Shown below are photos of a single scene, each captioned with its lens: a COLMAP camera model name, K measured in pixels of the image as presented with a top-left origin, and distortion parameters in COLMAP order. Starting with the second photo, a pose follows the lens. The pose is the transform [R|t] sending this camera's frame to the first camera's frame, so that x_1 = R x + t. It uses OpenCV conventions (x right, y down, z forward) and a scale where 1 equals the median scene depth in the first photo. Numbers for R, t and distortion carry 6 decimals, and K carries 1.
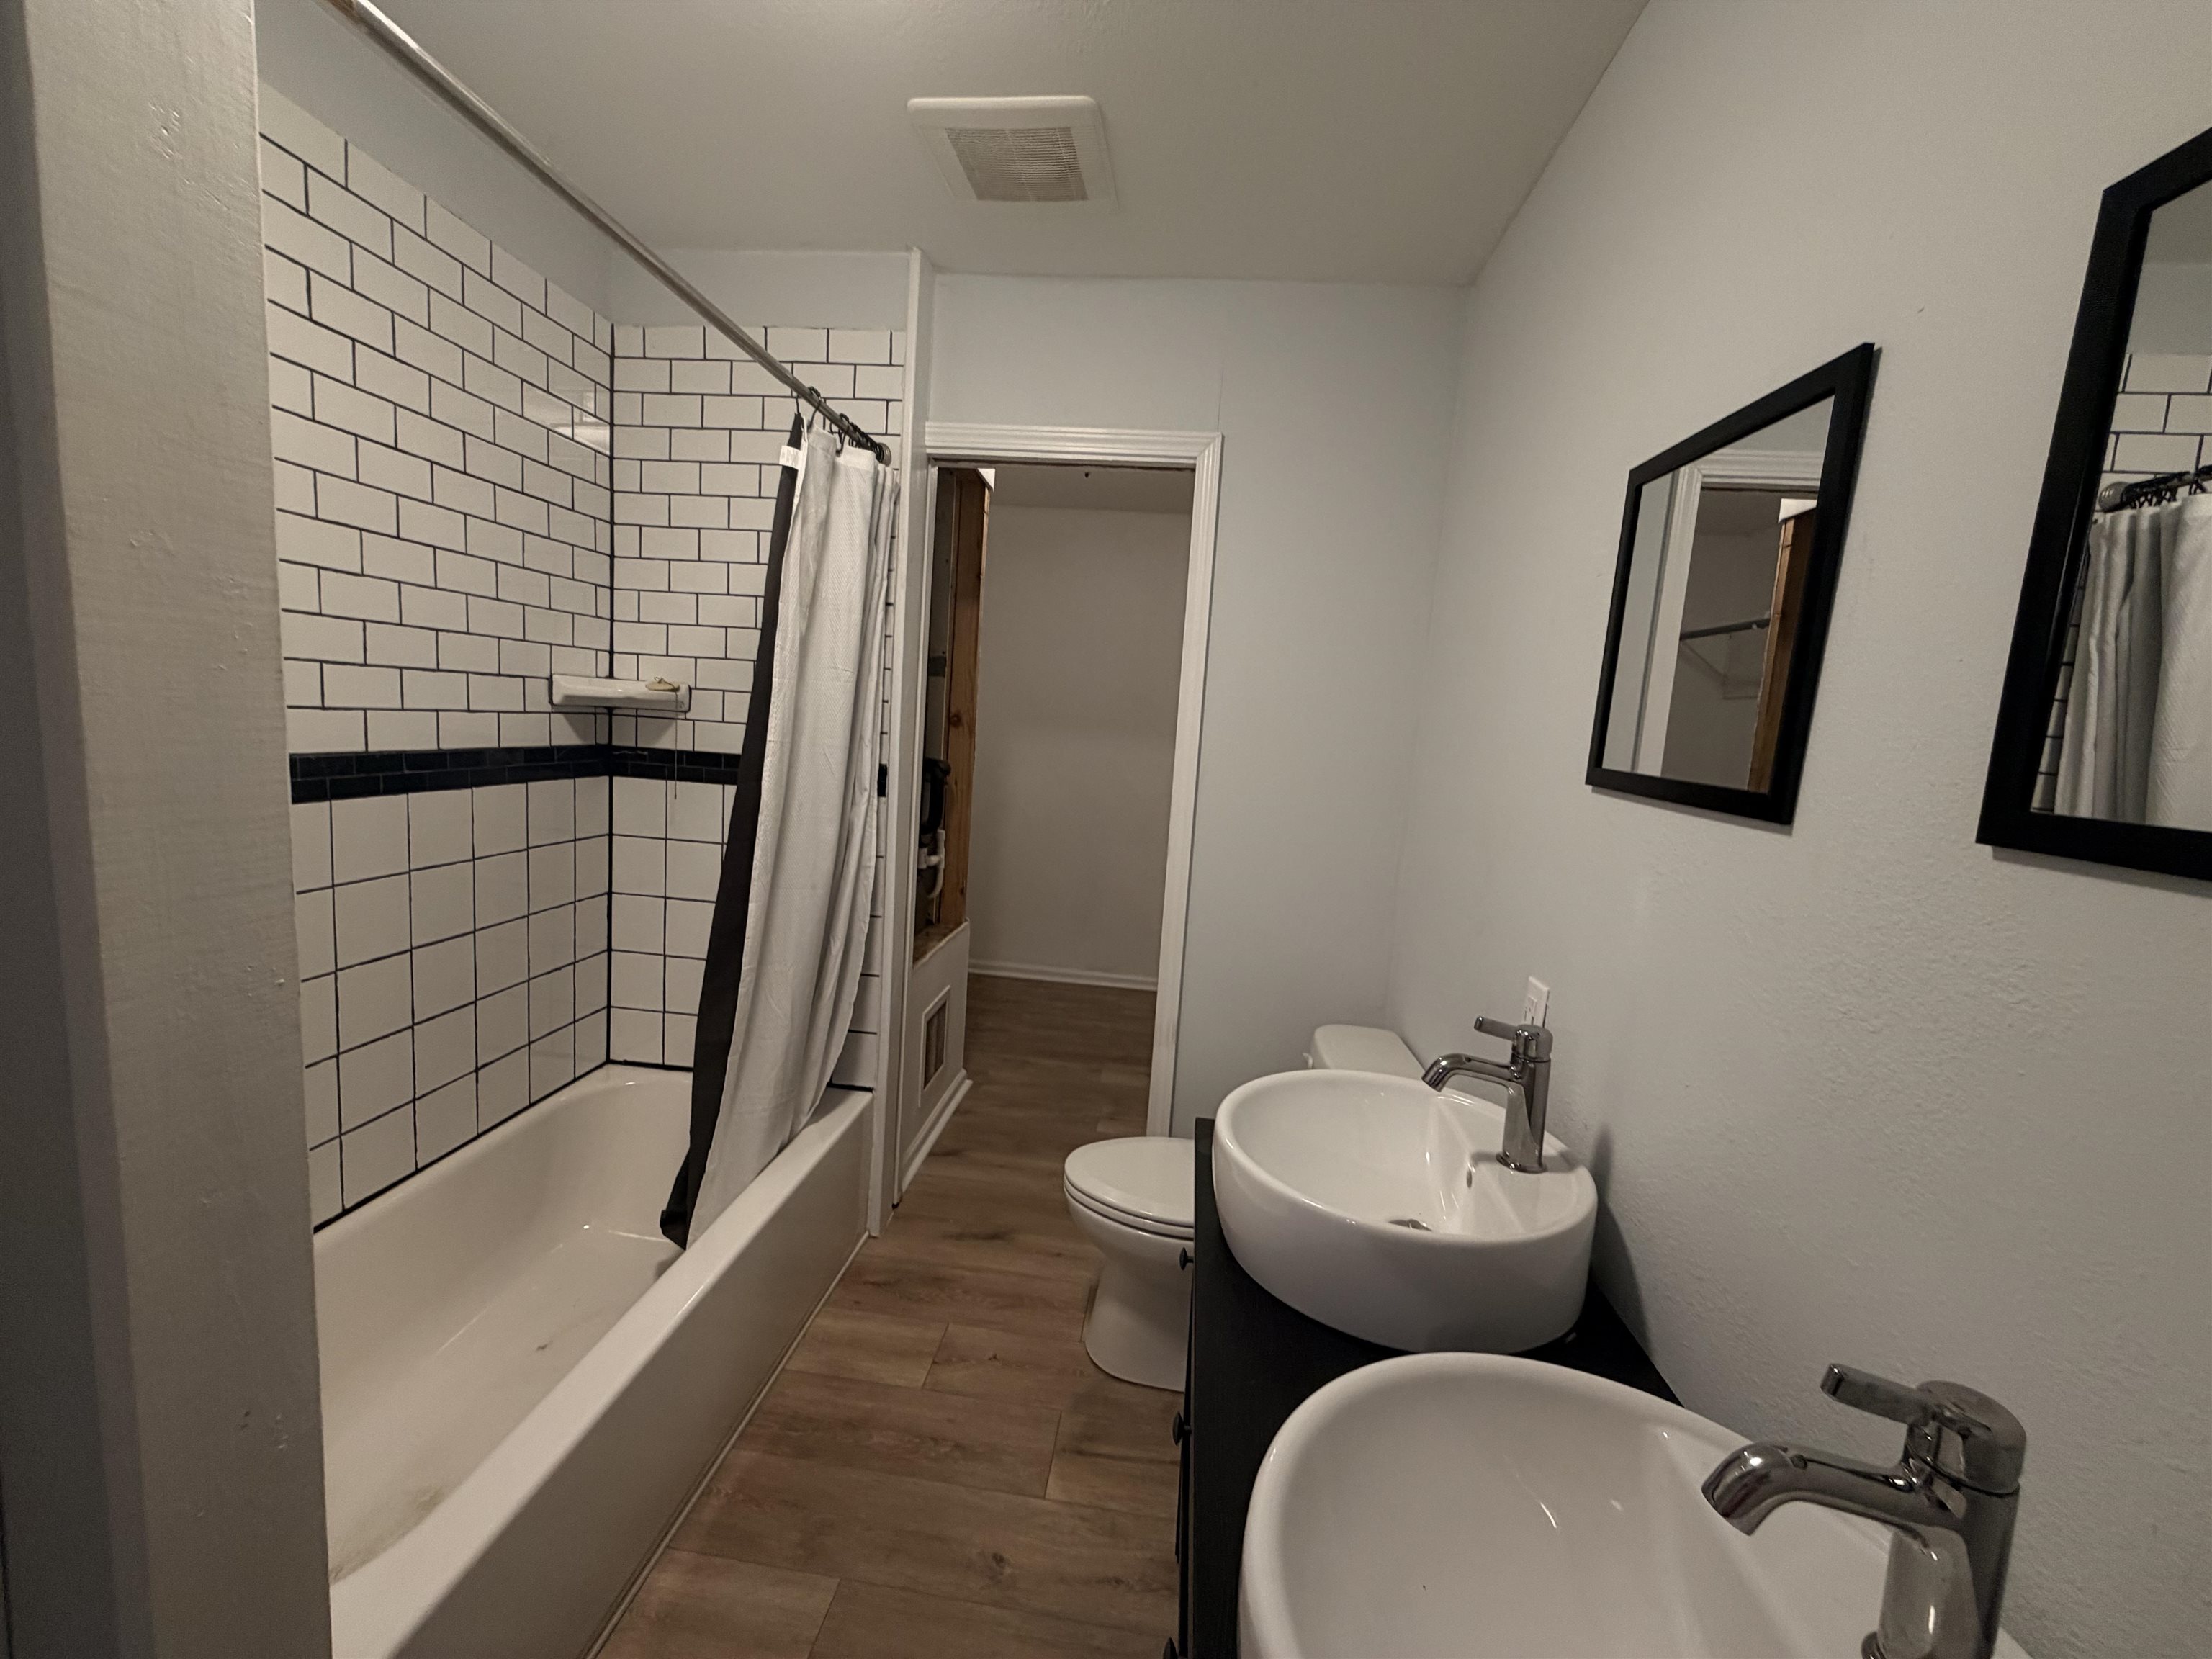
lens RADIAL K [[886.6, 0, 1097.5], [0, 886.6, 834.3], [0, 0, 1]] dist [0.001316, 0.000102]
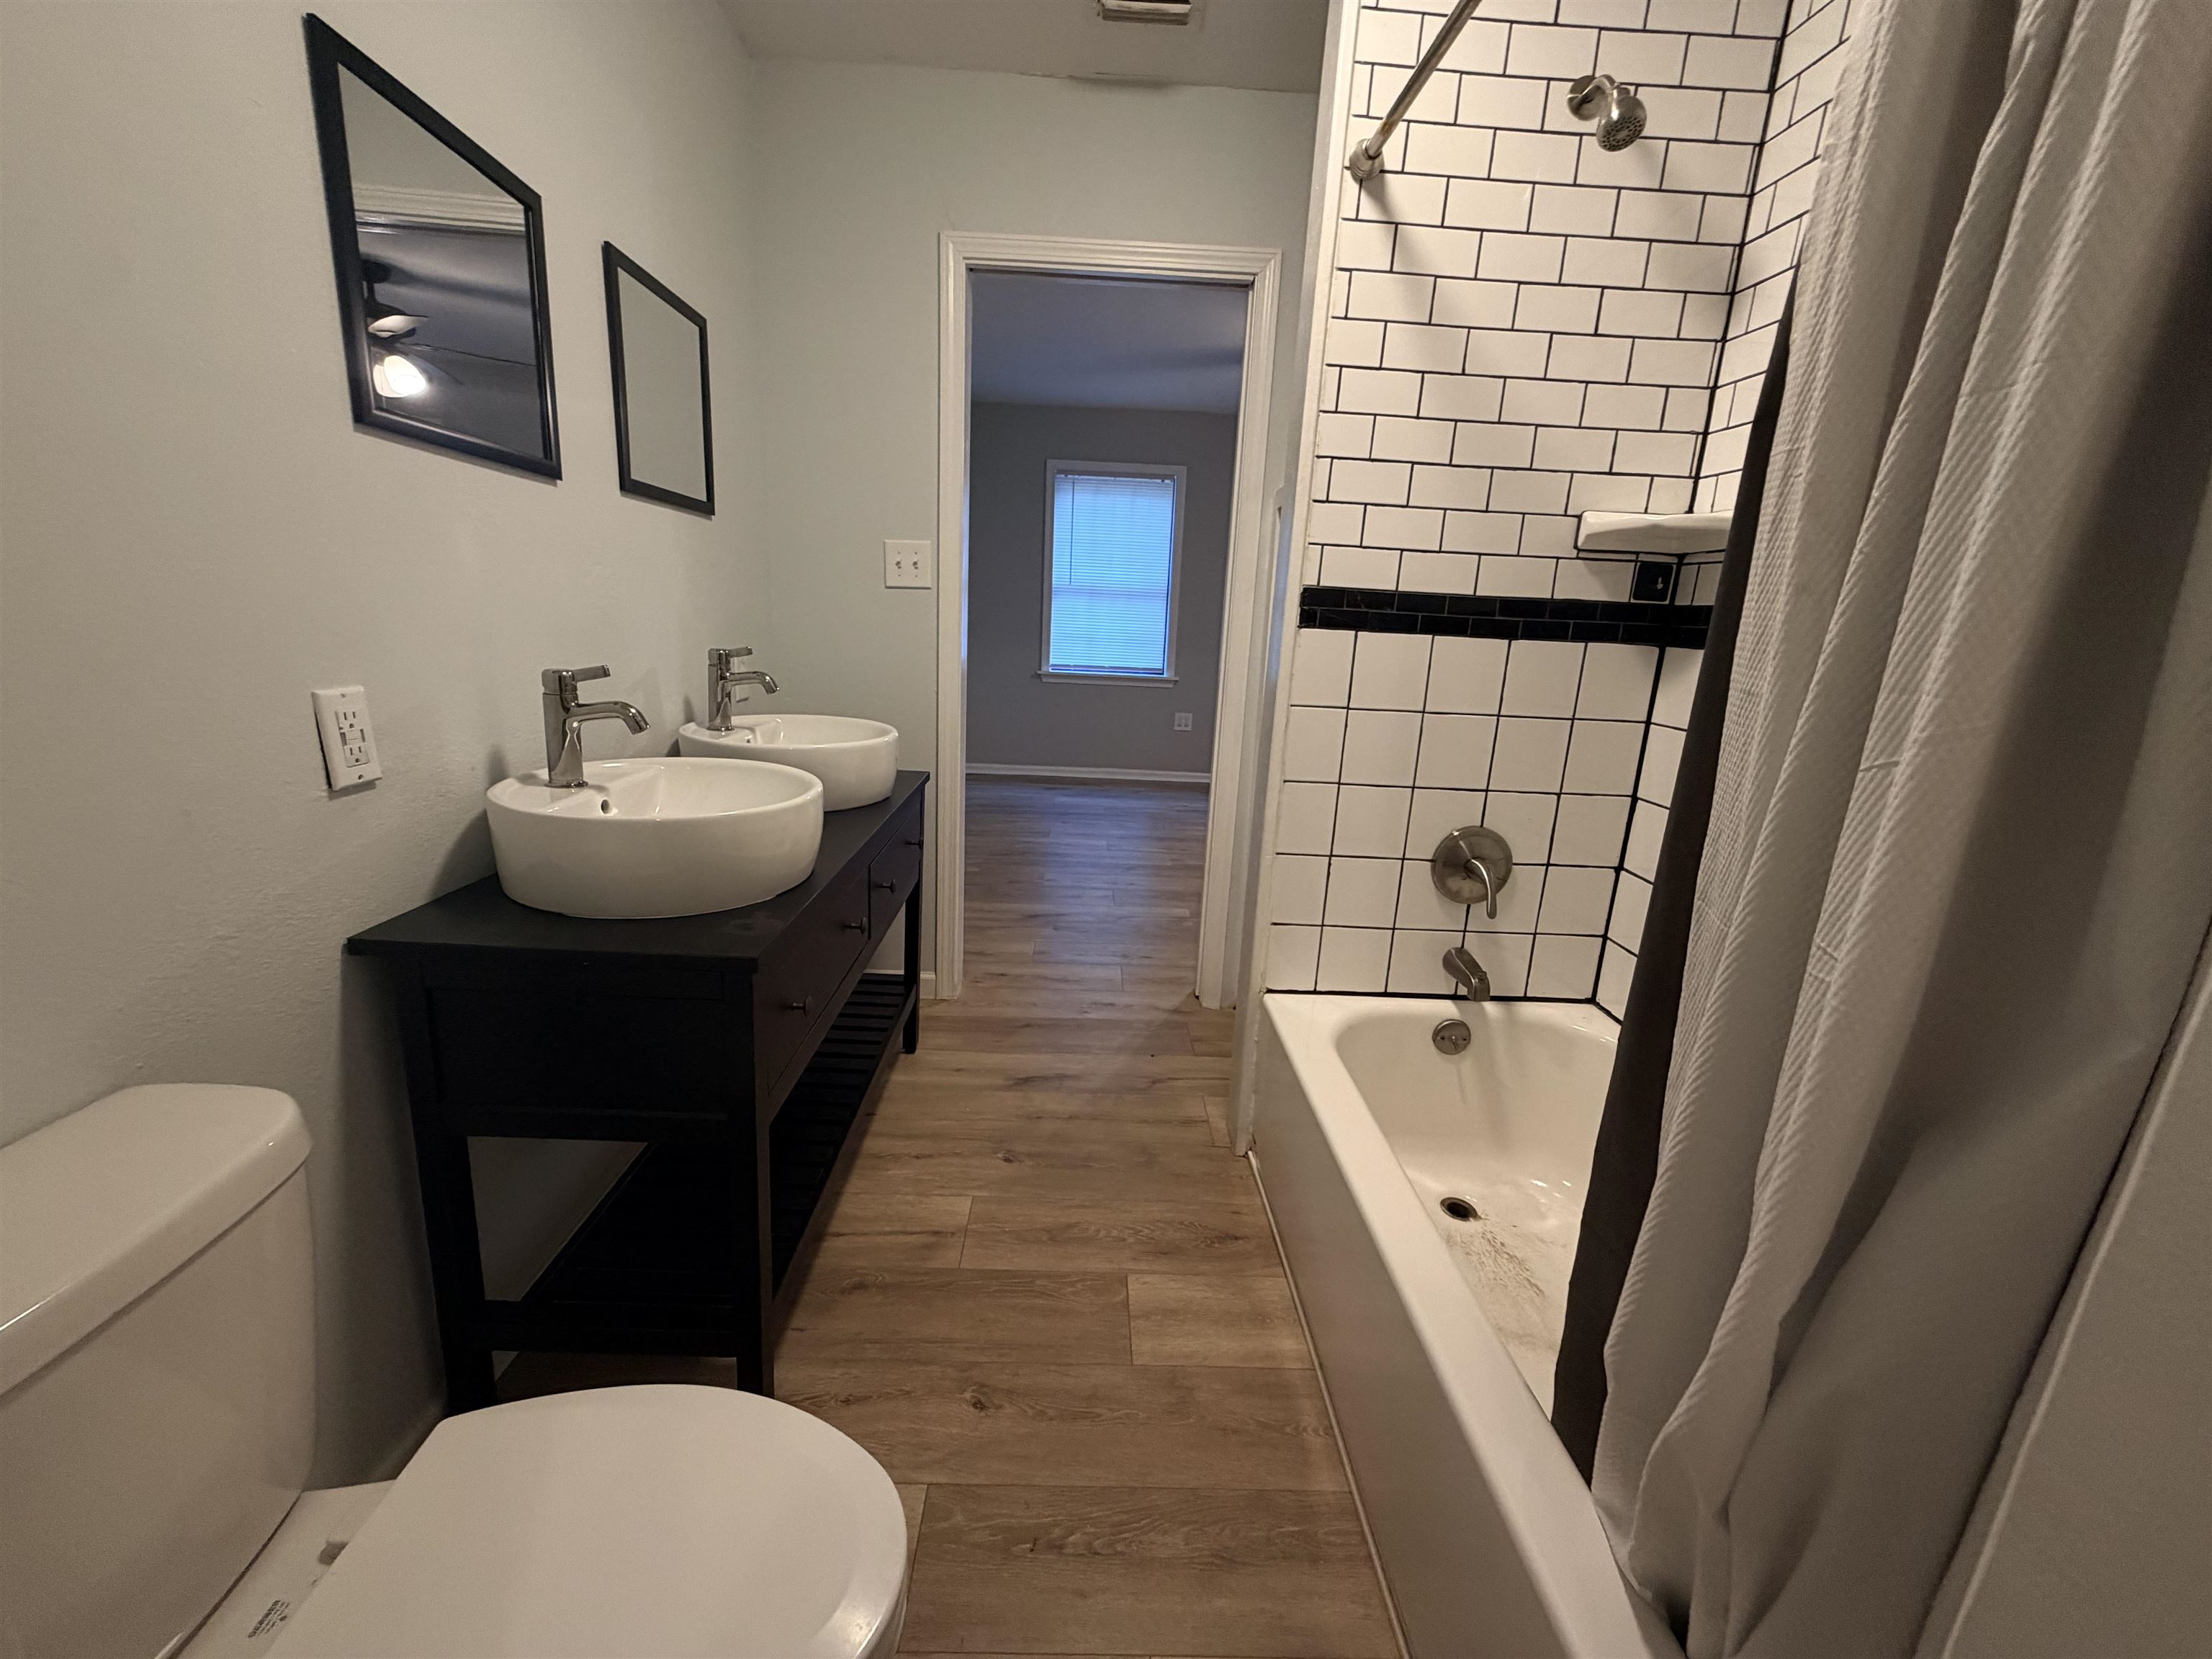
lens RADIAL K [[886.6, 0, 1097.5], [0, 886.6, 834.3], [0, 0, 1]] dist [0.001316, 0.000102]
pose [[-0.985557, -0.083913, -0.147092, -0.043597], [-0.131726, 0.925734, 0.354491, -0.063539], [0.106422, 0.368747, -0.923417, 1.504004]]
